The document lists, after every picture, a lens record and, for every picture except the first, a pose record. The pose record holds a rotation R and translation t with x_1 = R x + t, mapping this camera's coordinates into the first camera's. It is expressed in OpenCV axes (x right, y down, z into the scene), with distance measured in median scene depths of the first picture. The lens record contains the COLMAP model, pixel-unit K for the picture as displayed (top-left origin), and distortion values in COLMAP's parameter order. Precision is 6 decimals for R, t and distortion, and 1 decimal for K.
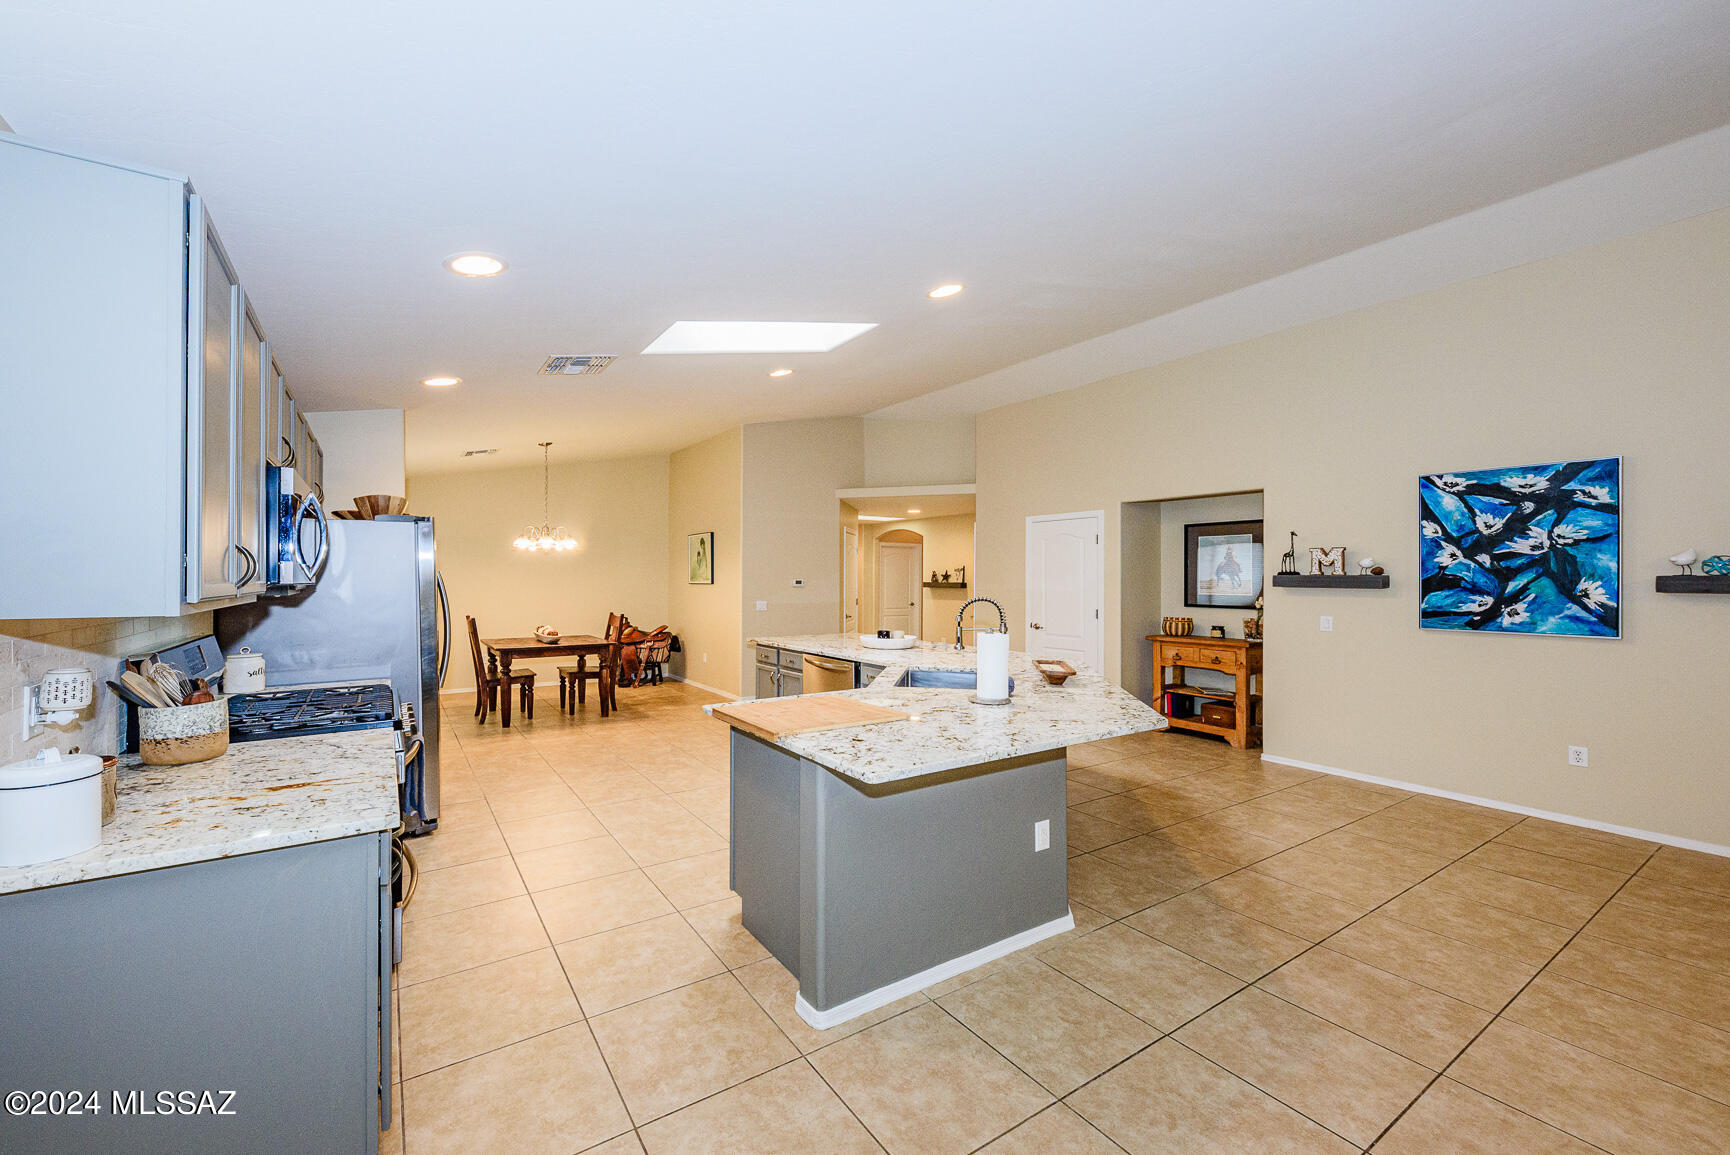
lens RADIAL K [[681.2, 0, 889.7], [0, 681.2, 576.9], [0, 0, 1]] dist [0.001148, -0.001126]
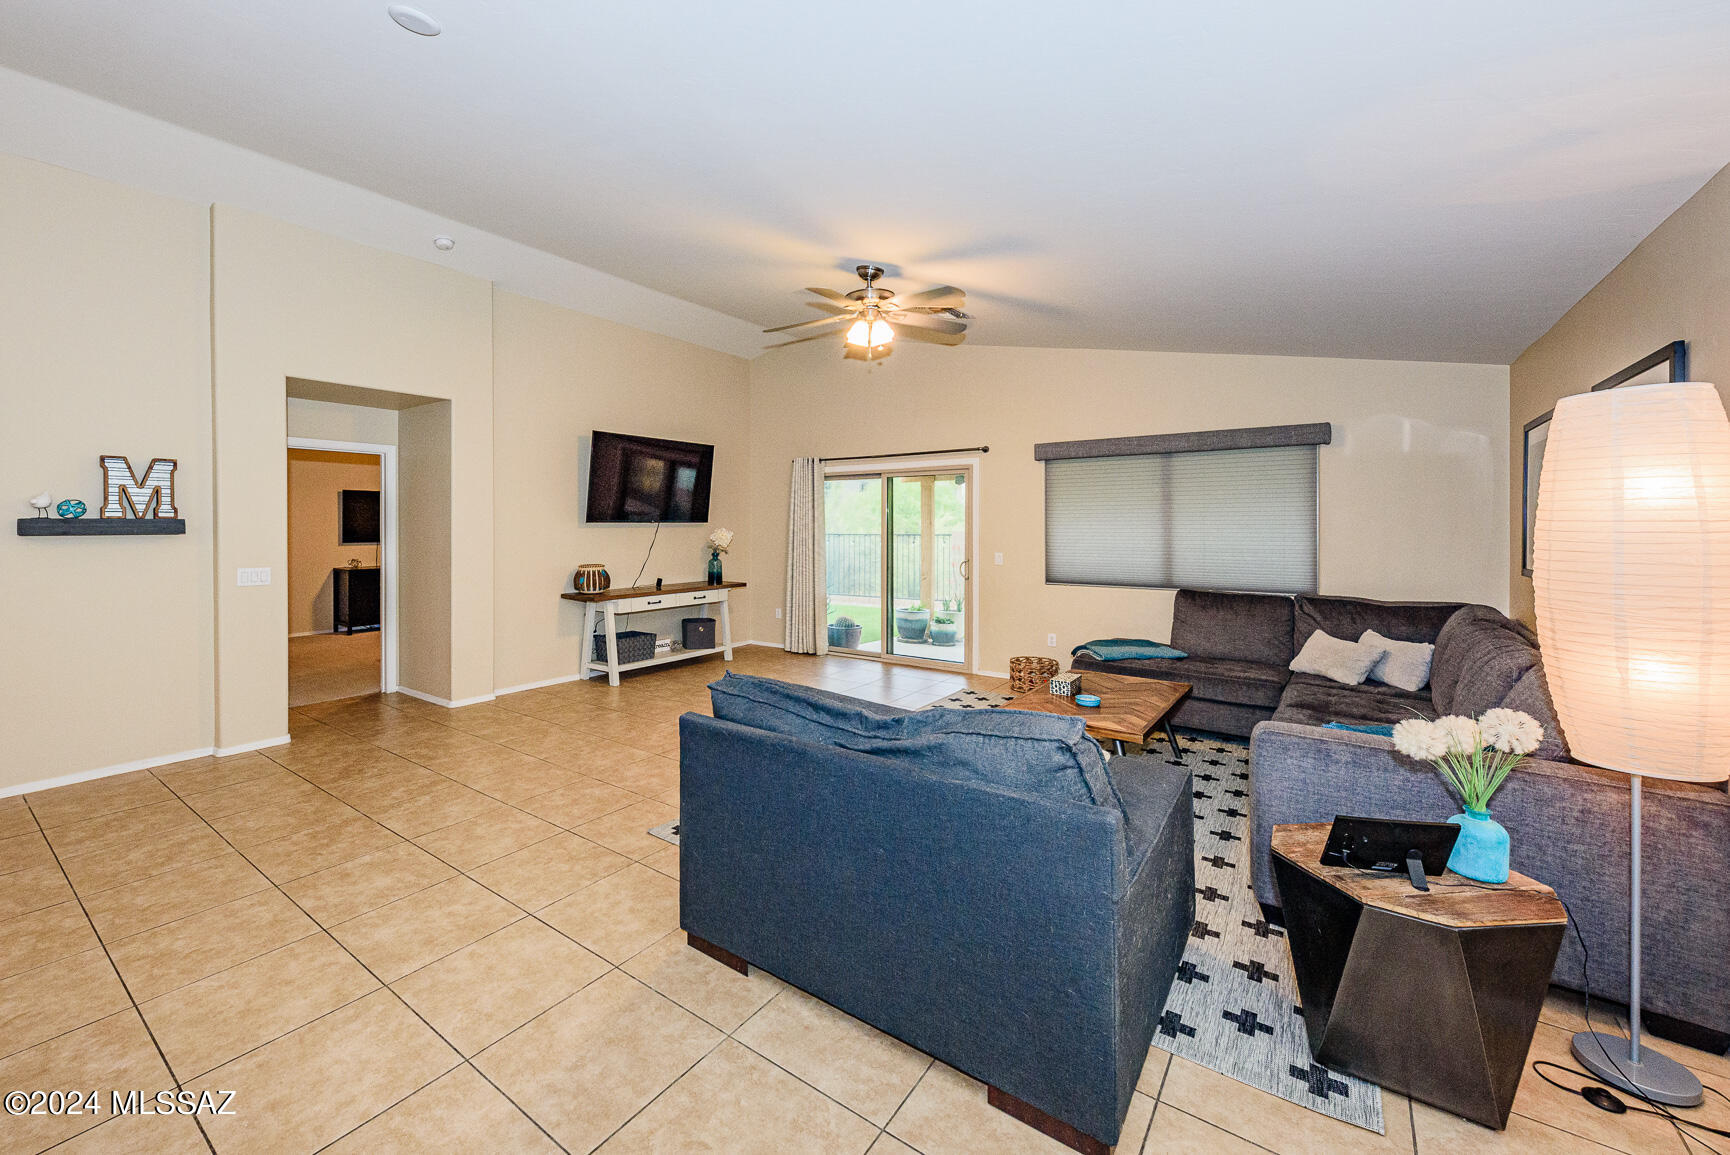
lens RADIAL K [[681.2, 0, 804.4], [0, 681.2, 523.3], [0, 0, 1]] dist [0.001148, -0.001126]
pose [[-0.250019, -0.004474, 0.968231, -0.088141], [-0.002106, 0.999989, 0.004077, -0.000839], [-0.968239, -0.001020, -0.250025, 0.161052]]
